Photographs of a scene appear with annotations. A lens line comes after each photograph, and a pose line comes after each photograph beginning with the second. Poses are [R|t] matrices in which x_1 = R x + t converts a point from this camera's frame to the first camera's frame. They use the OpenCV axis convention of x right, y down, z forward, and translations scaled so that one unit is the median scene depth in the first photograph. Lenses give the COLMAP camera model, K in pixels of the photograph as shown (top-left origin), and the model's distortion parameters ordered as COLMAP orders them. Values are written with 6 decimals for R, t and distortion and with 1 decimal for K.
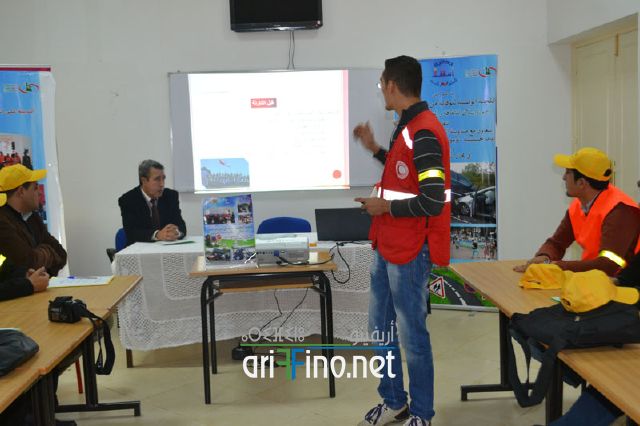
lens RADIAL K [[742.0, 0, 320.0], [0, 742.0, 213.0], [0, 0, 1]] dist [-0.023194, -0.028156]
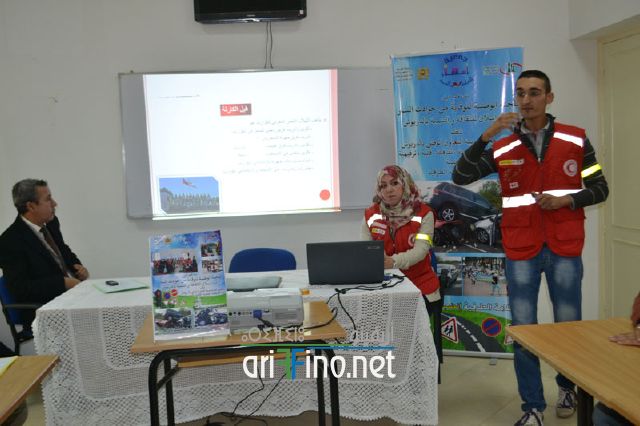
lens RADIAL K [[708.1, 0, 320.0], [0, 708.1, 213.0], [0, 0, 1]] dist [-0.047779, -0.013414]
pose [[0.998982, -0.012158, 0.043437, -0.021996], [0.012938, 0.999759, -0.017709, -0.022161], [-0.043211, 0.018253, 0.998899, 0.261235]]
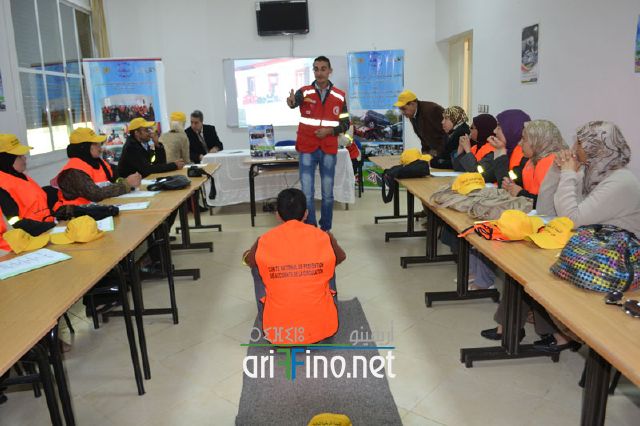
lens RADIAL K [[511.4, 0, 320.0], [0, 511.4, 213.0], [0, 0, 1]] dist [-0.078784, 0.005949]
pose [[0.999881, -0.007288, 0.013632, 0.012606], [0.005531, 0.992171, 0.124762, 0.033557], [-0.014435, -0.124672, 0.992093, -0.324989]]
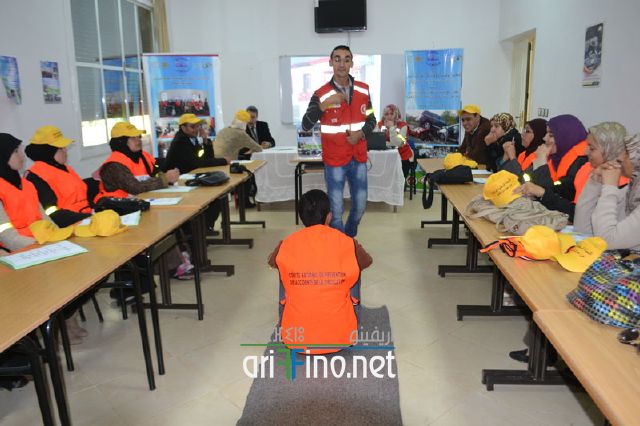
lens RADIAL K [[511.4, 0, 320.0], [0, 511.4, 213.0], [0, 0, 1]] dist [-0.078784, 0.005949]
pose [[0.993145, 0.039552, -0.109994, 0.052282], [-0.024851, 0.990945, 0.131946, 0.027840], [0.114216, -0.128308, 0.985135, -0.307617]]
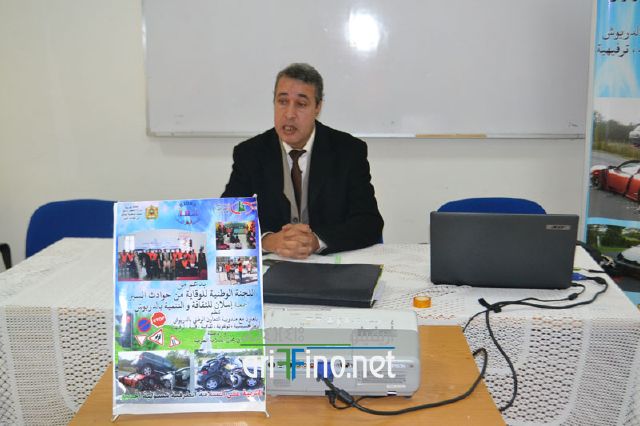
lens RADIAL K [[943.1, 0, 341.4], [0, 943.1, 223.2], [0, 0, 1]] dist [-0.015199, -0.071359]
pose [[0.997068, 0.041443, -0.064319, -0.020852], [-0.035454, 0.995164, 0.091607, -0.042093], [0.067805, -0.089058, 0.993716, 0.452156]]
